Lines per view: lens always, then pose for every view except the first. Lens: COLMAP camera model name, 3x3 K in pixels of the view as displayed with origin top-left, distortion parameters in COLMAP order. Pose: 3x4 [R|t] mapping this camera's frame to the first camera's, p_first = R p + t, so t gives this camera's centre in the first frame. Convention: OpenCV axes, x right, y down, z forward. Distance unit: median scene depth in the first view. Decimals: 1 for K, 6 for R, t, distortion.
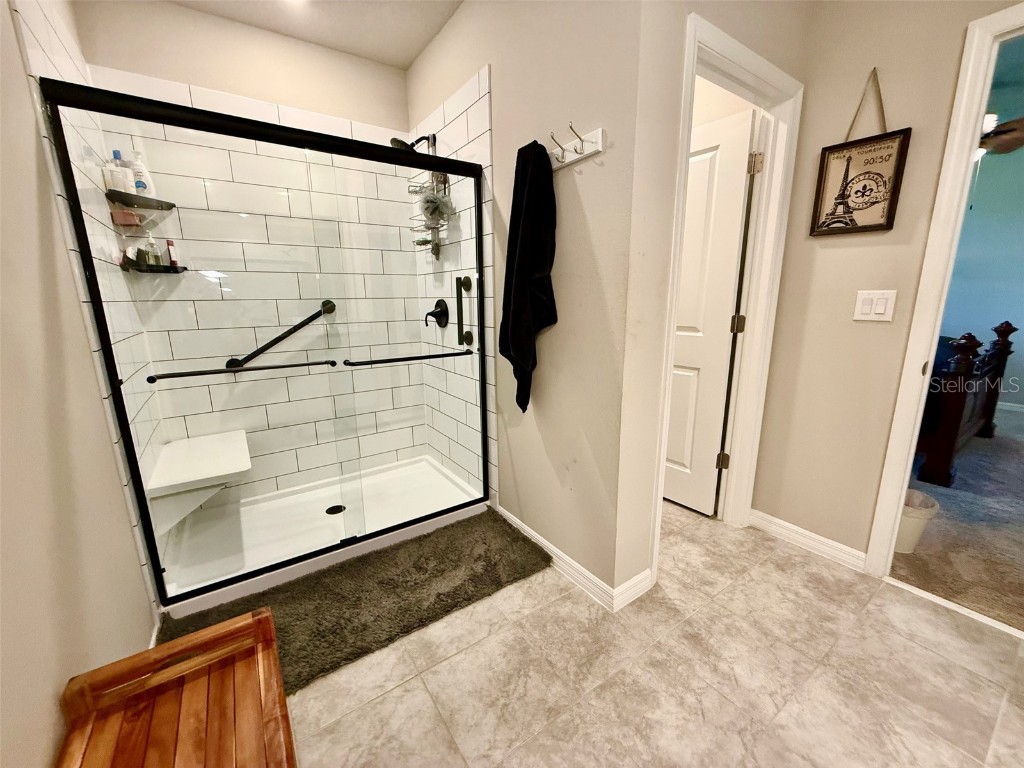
lens RADIAL K [[408.4, 0, 509.8], [0, 408.4, 385.5], [0, 0, 1]] dist [0.000367, -0.000033]
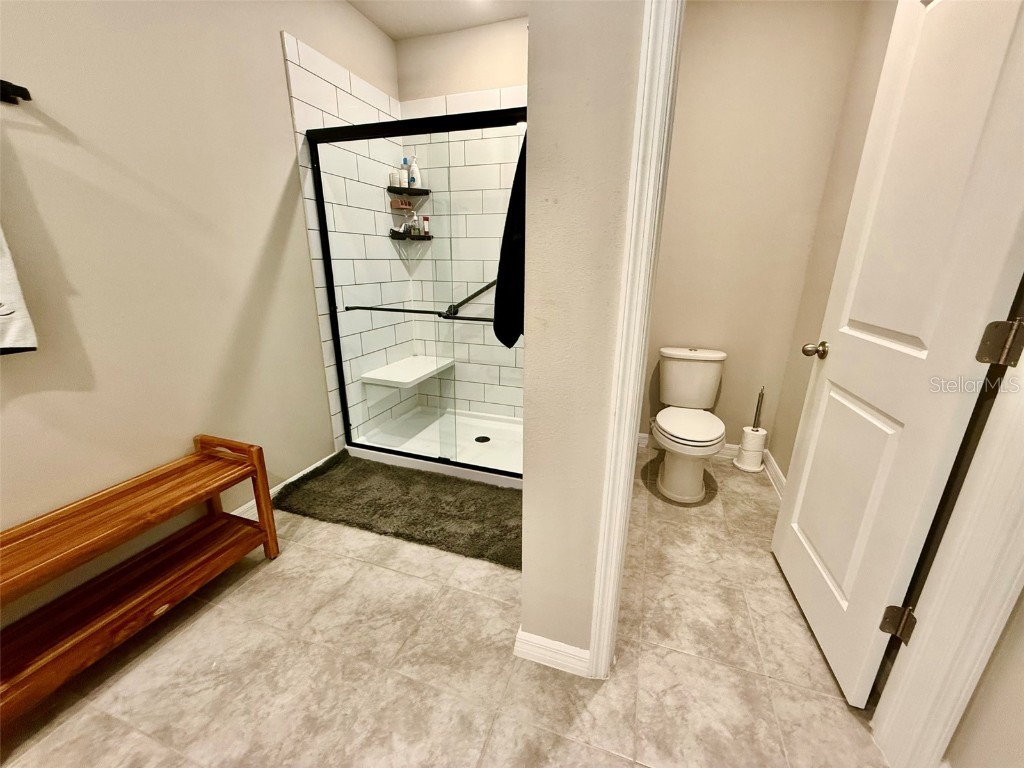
lens RADIAL K [[408.4, 0, 509.5], [0, 408.4, 385.4], [0, 0, 1]] dist [0.000367, -0.000033]
pose [[0.589650, 0.253647, -0.766796, 0.789205], [-0.187508, 0.966457, 0.175502, -0.119626], [0.785591, 0.040296, 0.617433, 0.488485]]
